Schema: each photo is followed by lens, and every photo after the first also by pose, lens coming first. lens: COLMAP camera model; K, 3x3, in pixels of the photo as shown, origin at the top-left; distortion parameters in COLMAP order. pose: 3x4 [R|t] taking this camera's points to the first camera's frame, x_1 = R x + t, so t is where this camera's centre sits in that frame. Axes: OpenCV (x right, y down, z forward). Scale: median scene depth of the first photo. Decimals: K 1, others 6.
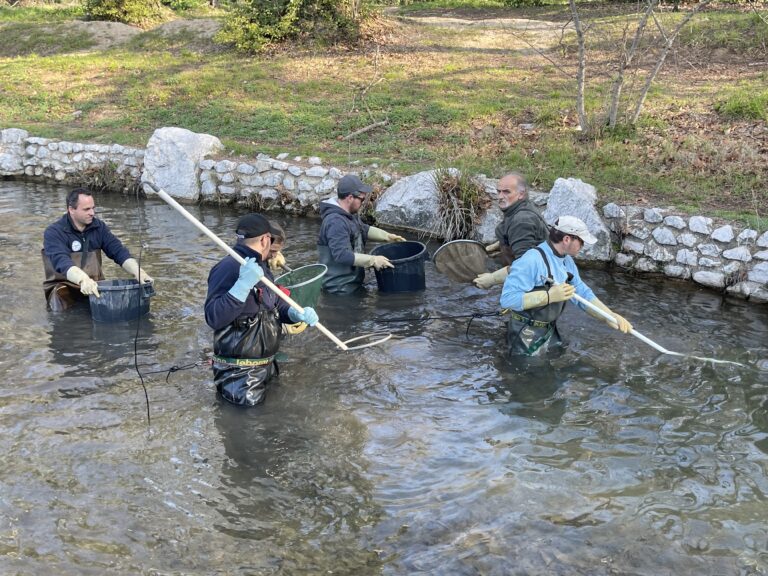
lens RADIAL K [[845.5, 0, 384.0], [0, 845.5, 288.0], [0, 0, 1]] dist [0.045423, -0.046888]
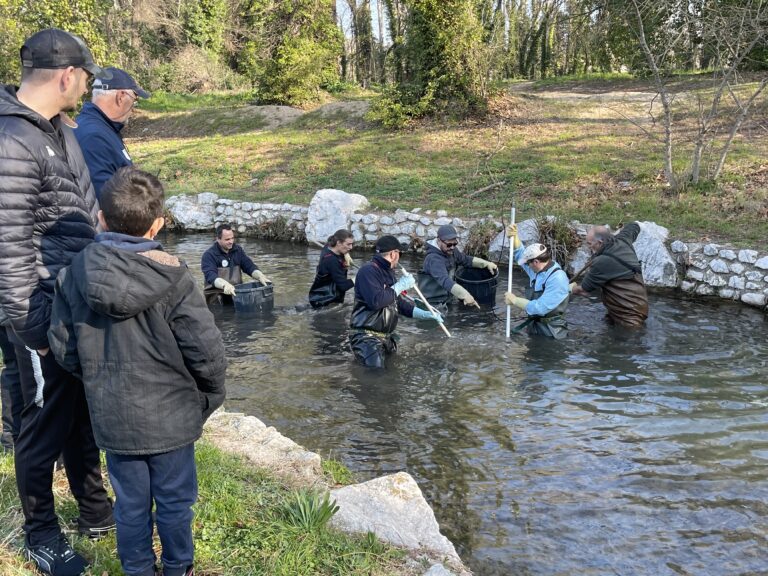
lens RADIAL K [[847.3, 0, 384.0], [0, 847.3, 288.0], [0, 0, 1]] dist [0.090618, -0.233201]
pose [[0.985762, 0.006305, -0.168027, 0.036765], [-0.019942, 0.996628, -0.079595, 0.049425], [0.166958, 0.081812, 0.982564, -0.186097]]
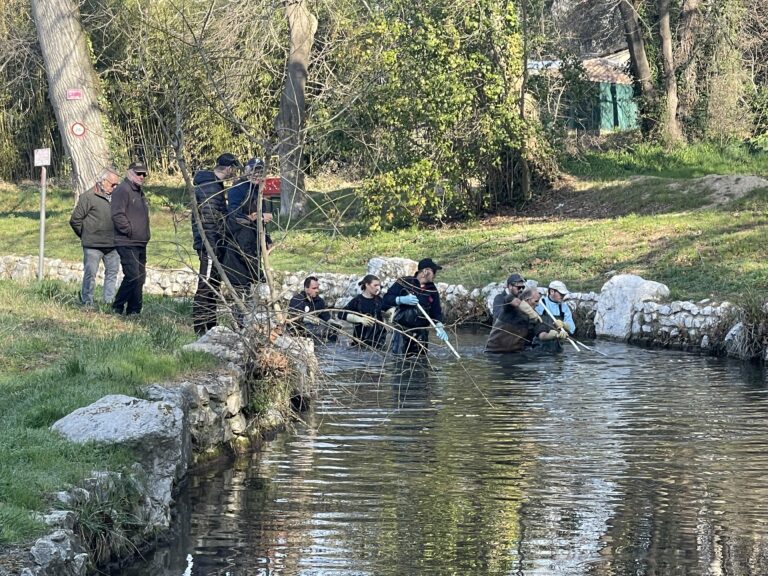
lens RADIAL K [[2597.7, 0, 384.0], [0, 2597.7, 288.0], [0, 0, 1]] dist [-0.048746, -0.279265]
pose [[0.783080, 0.024982, -0.621419, 1.368235], [-0.180177, 0.965455, -0.188236, 0.440095], [0.595249, 0.259369, 0.760530, -1.465682]]
